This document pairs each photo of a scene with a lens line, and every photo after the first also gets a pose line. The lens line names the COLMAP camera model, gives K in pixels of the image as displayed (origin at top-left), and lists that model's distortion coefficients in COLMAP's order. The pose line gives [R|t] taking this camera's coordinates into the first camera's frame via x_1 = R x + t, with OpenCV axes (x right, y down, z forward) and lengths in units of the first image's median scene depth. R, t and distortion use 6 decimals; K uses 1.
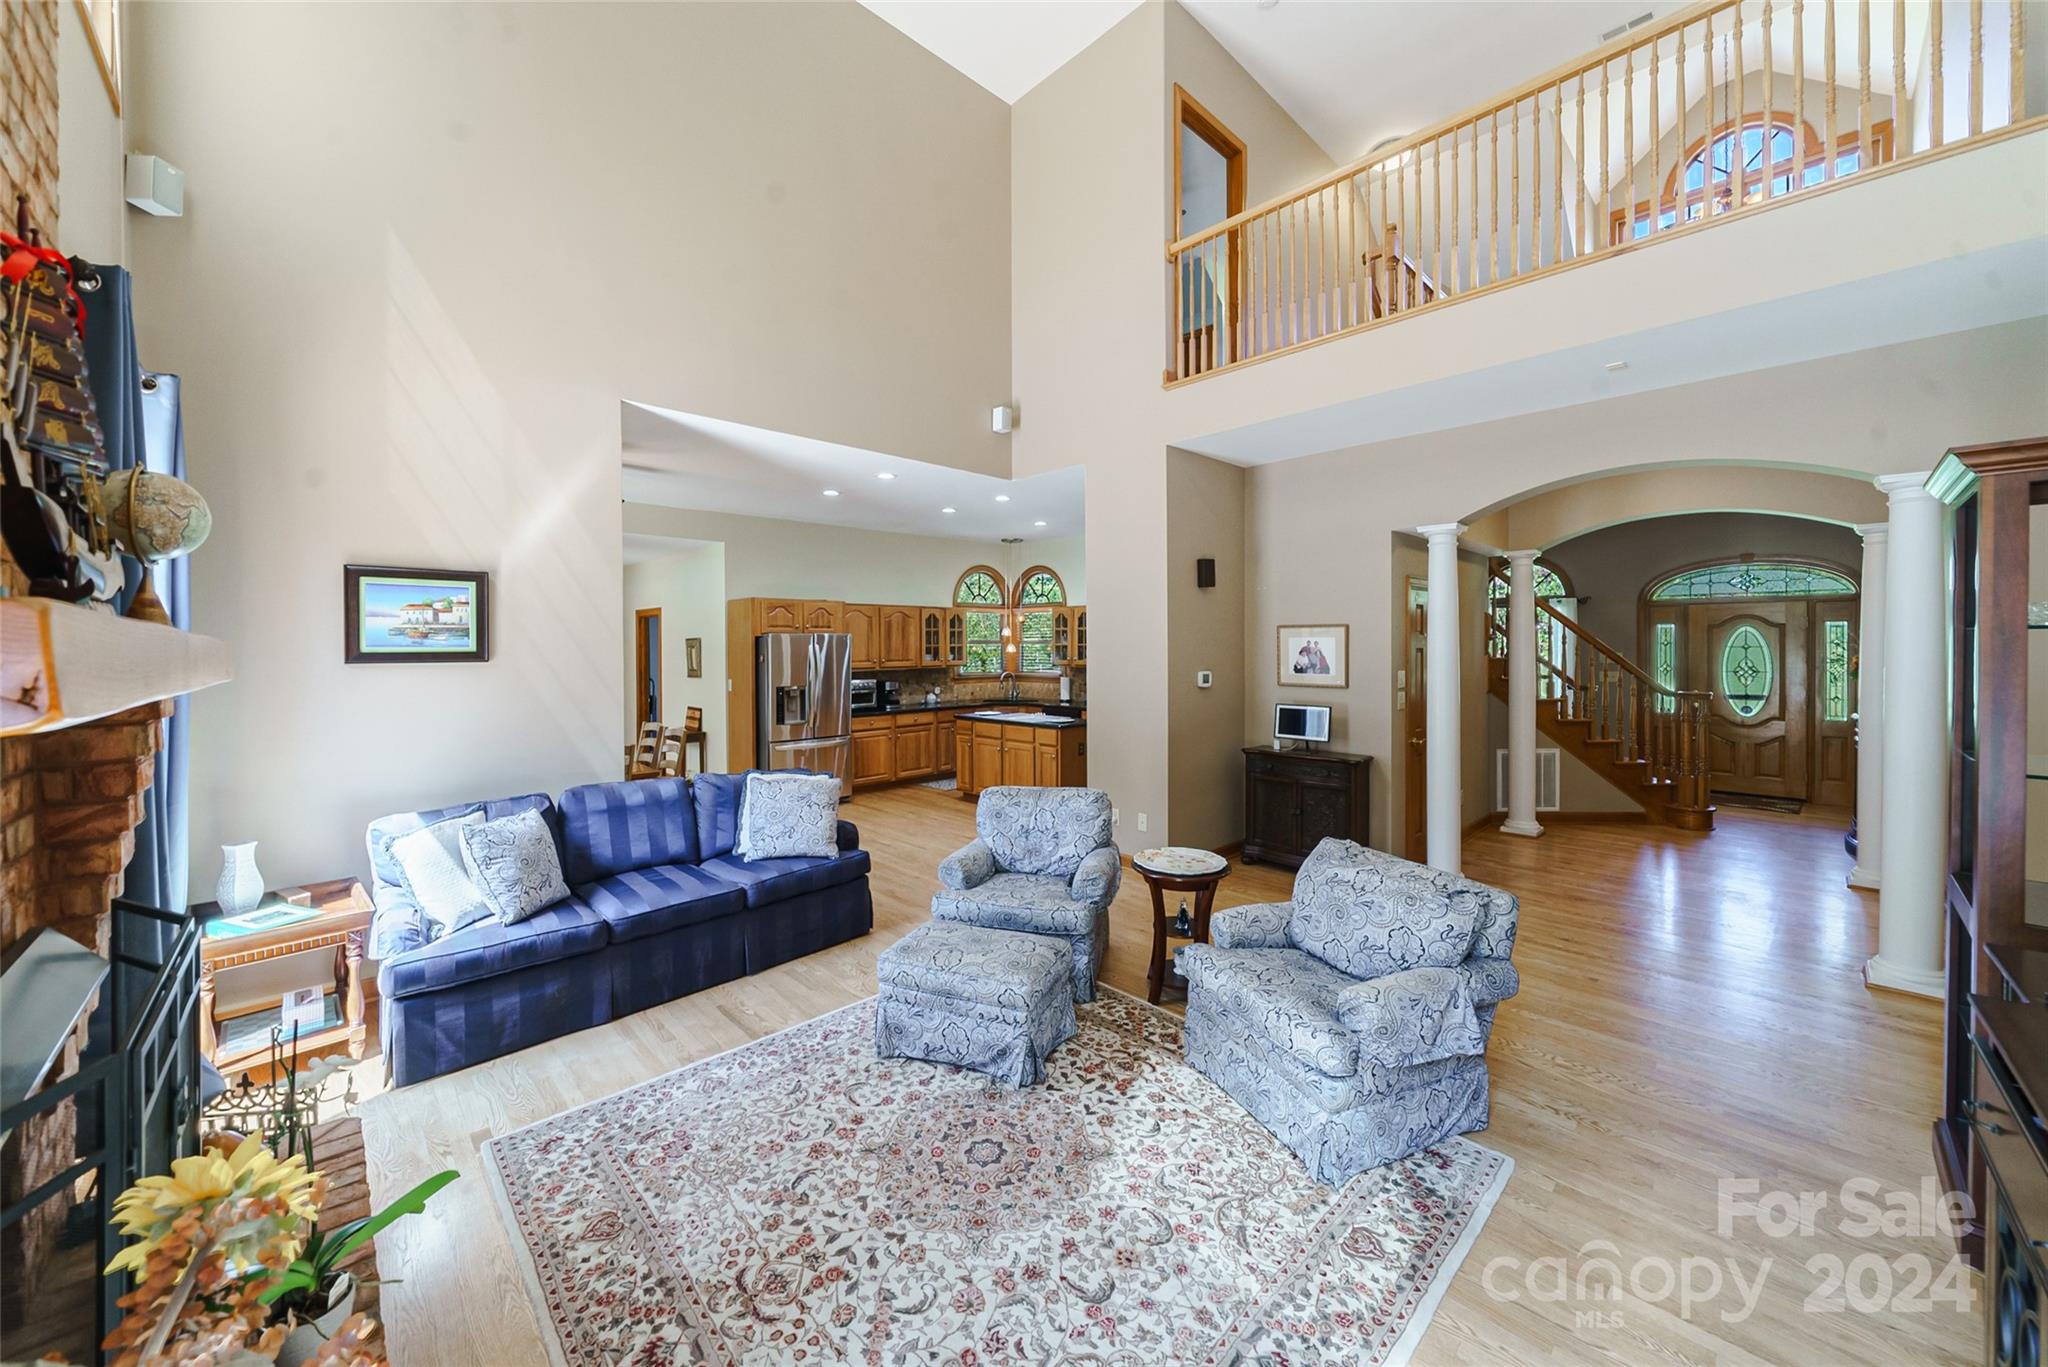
lens RADIAL K [[760.9, 0, 1022.4], [0, 760.9, 645.4], [0, 0, 1]] dist [-0.006268, -0.000177]
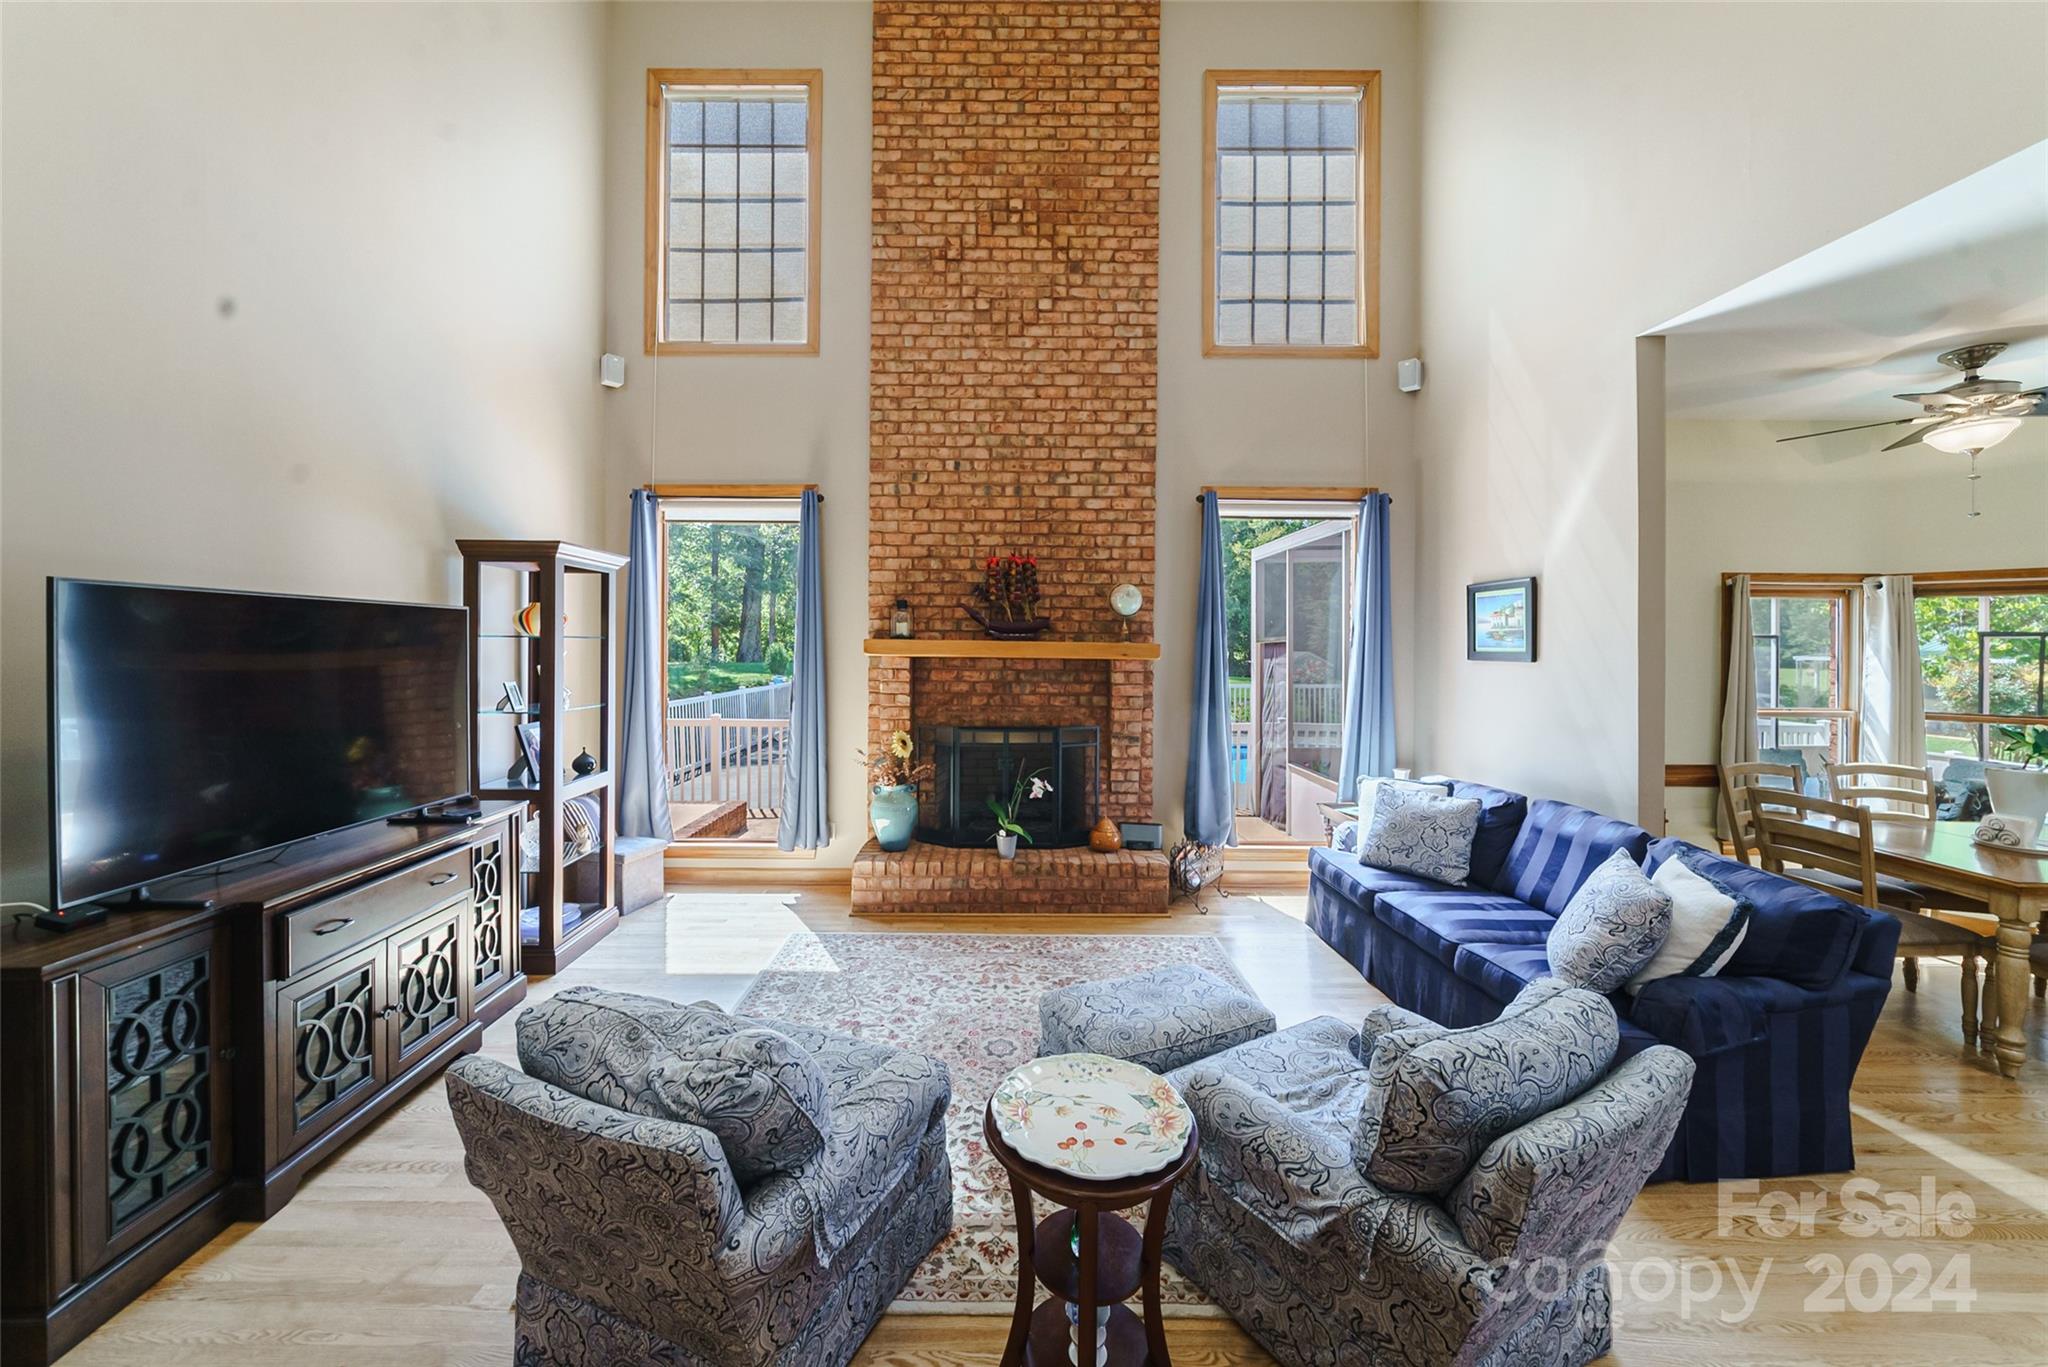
lens RADIAL K [[745.2, 0, 1008.6], [0, 745.2, 647.0], [0, 0, 1]] dist [-0.005027, -0.000187]
pose [[-0.686994, 0.003015, -0.726657, 0.953200], [-0.004519, 0.999954, 0.008421, -0.007795], [0.726649, 0.009069, -0.686949, 2.102974]]
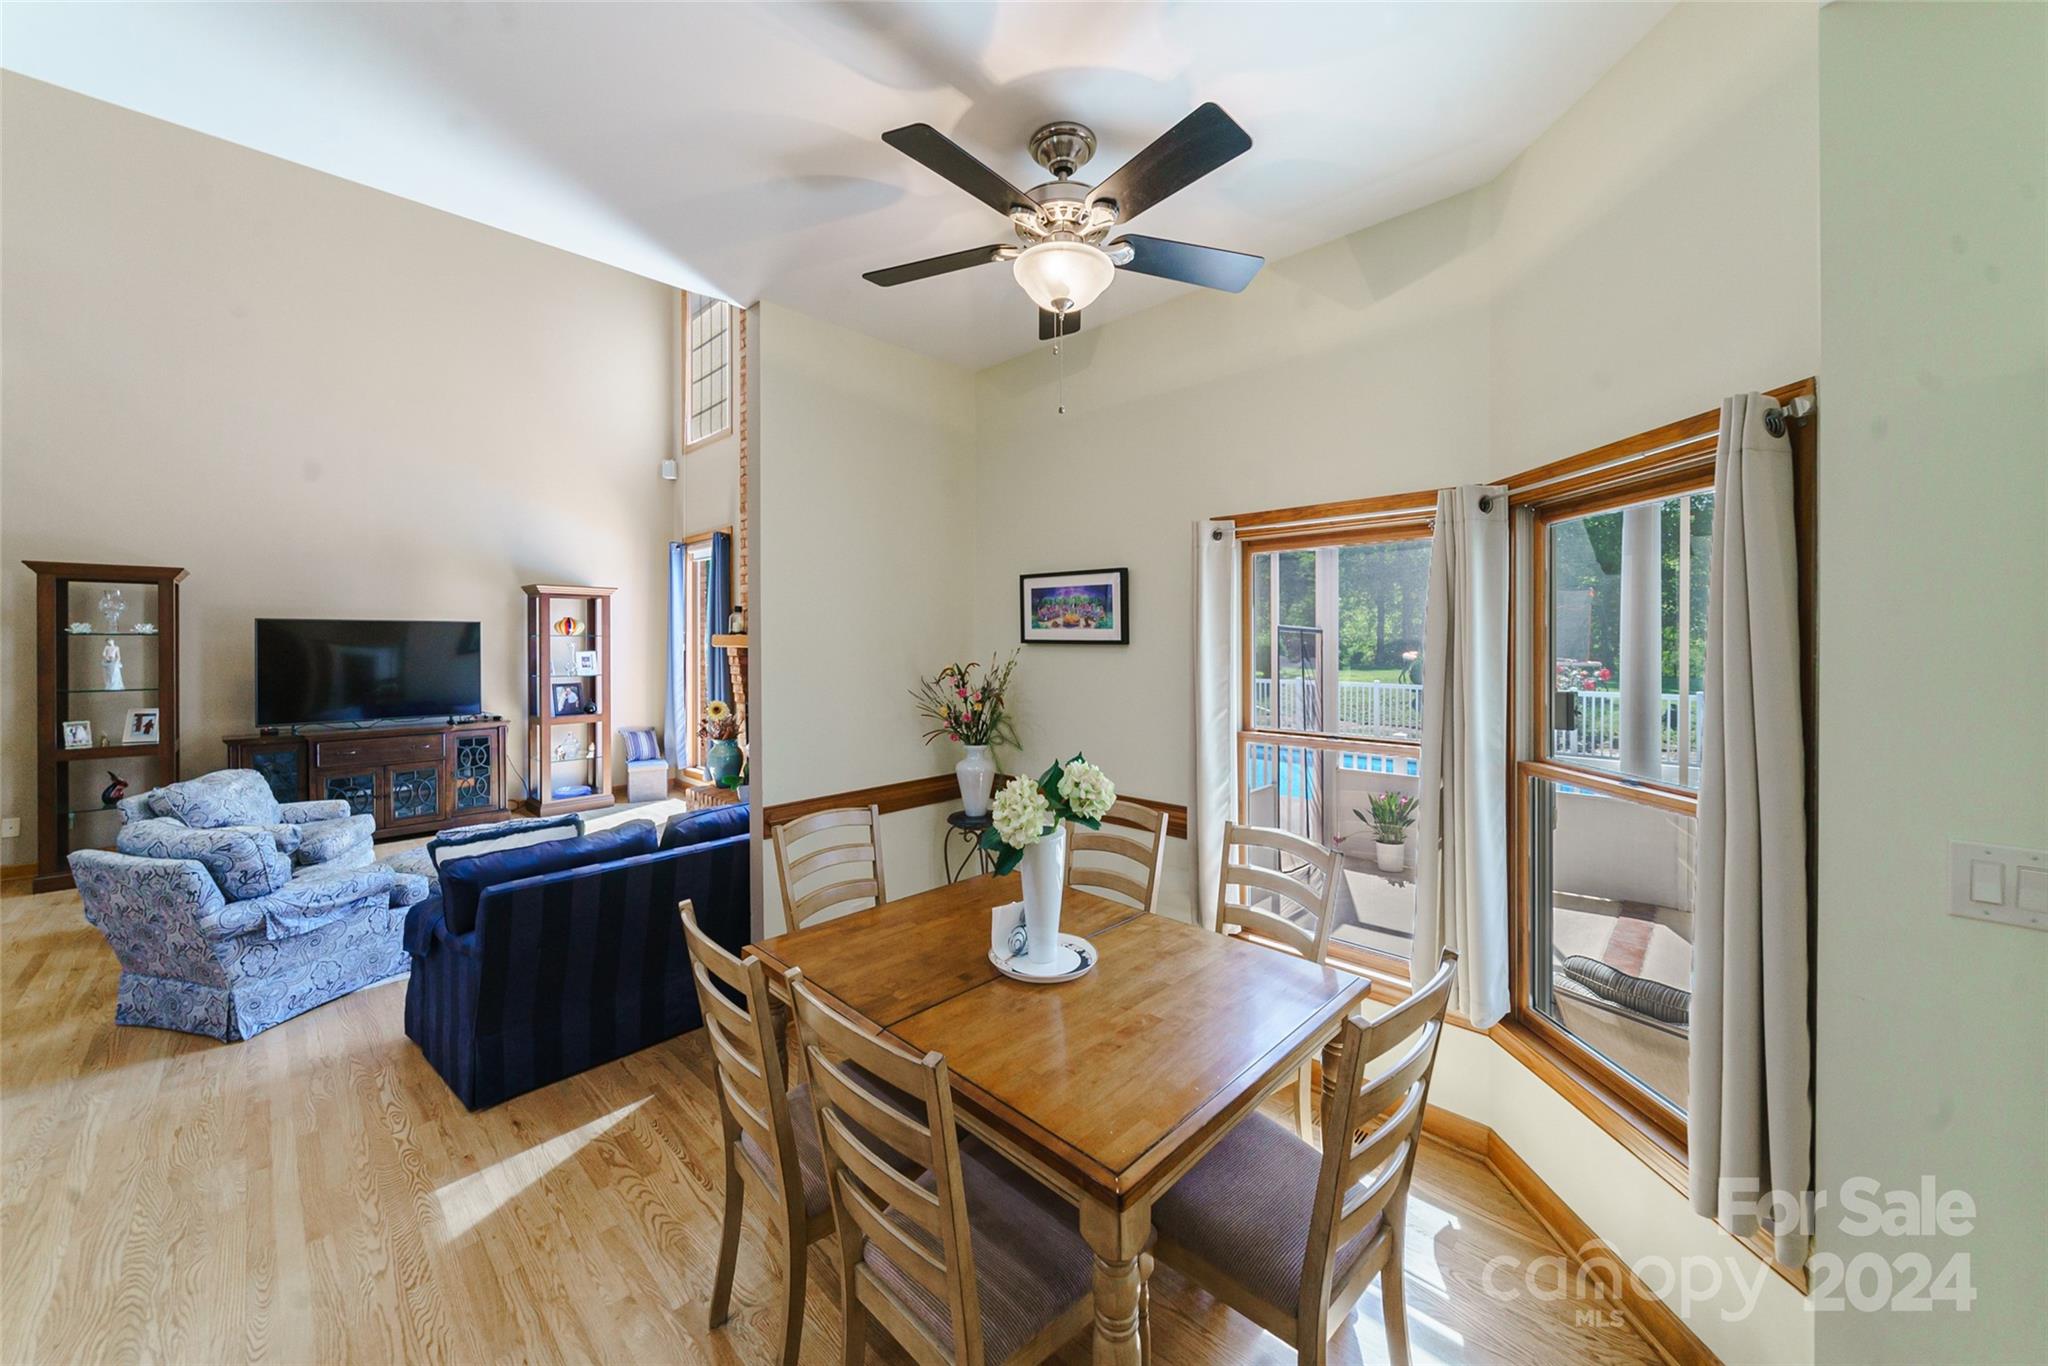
lens RADIAL K [[760.9, 0, 1022.4], [0, 760.9, 644.9], [0, 0, 1]] dist [-0.006268, -0.000177]
pose [[-0.999169, 0.006182, -0.040285, -1.499204], [0.005844, 0.999947, 0.008498, 0.011973], [0.040335, 0.008255, -0.999152, 3.488419]]
